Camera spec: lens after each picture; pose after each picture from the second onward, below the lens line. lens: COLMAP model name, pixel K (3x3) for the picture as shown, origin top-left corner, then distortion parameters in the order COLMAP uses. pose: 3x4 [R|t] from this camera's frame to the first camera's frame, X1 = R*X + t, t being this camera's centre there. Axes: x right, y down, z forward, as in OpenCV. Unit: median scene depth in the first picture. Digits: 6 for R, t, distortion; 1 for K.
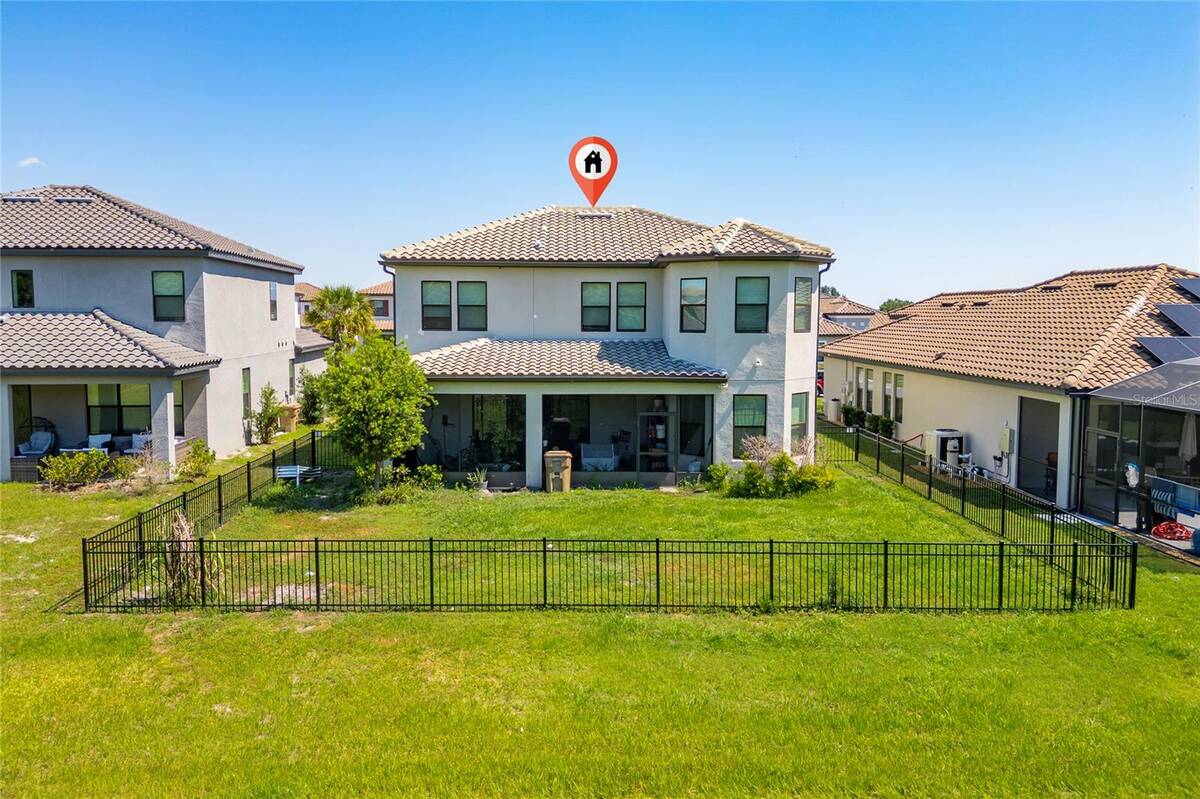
lens RADIAL K [[858.4, 0, 600.0], [0, 858.4, 399.5], [0, 0, 1]] dist [0.033635, -0.001748]
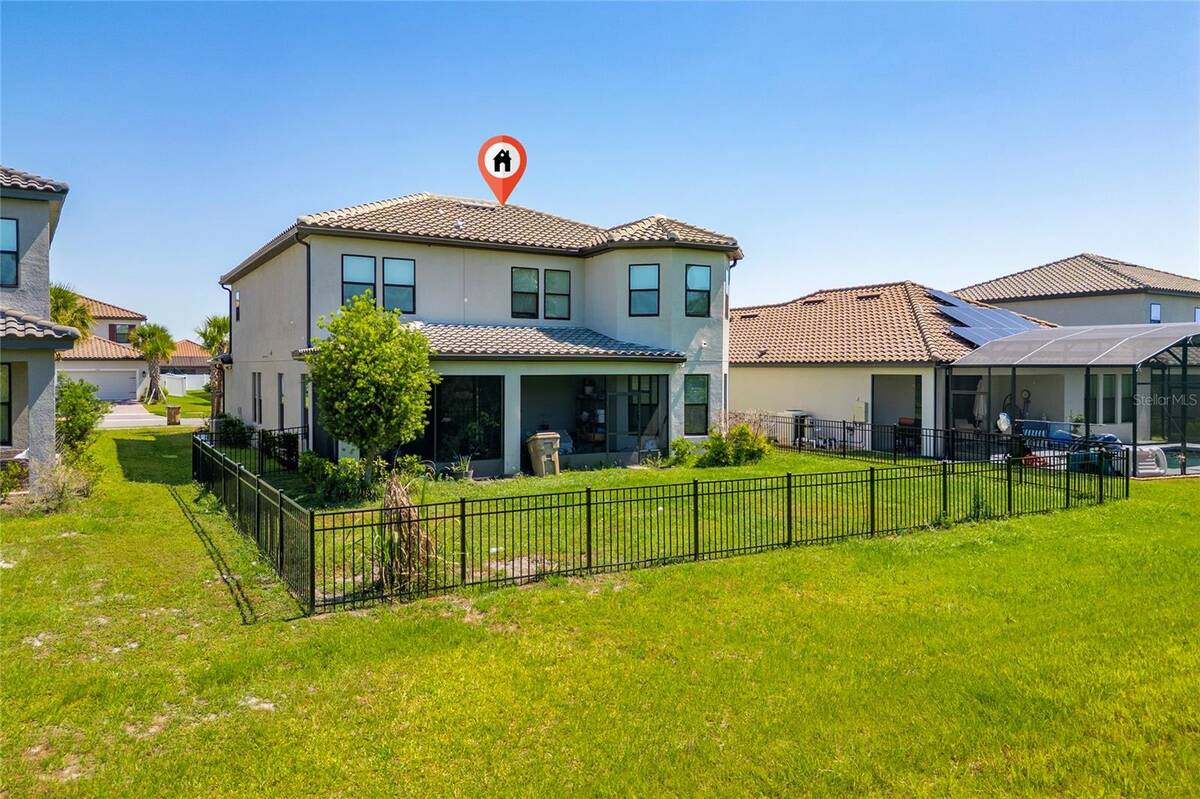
lens RADIAL K [[822.3, 0, 600.0], [0, 822.3, 399.5], [0, 0, 1]] dist [0.034209, -0.001932]
pose [[0.875806, -0.021091, 0.482202, -0.425847], [0.048616, 0.997819, -0.044656, 0.065234], [-0.480208, 0.062553, 0.874921, 0.161863]]
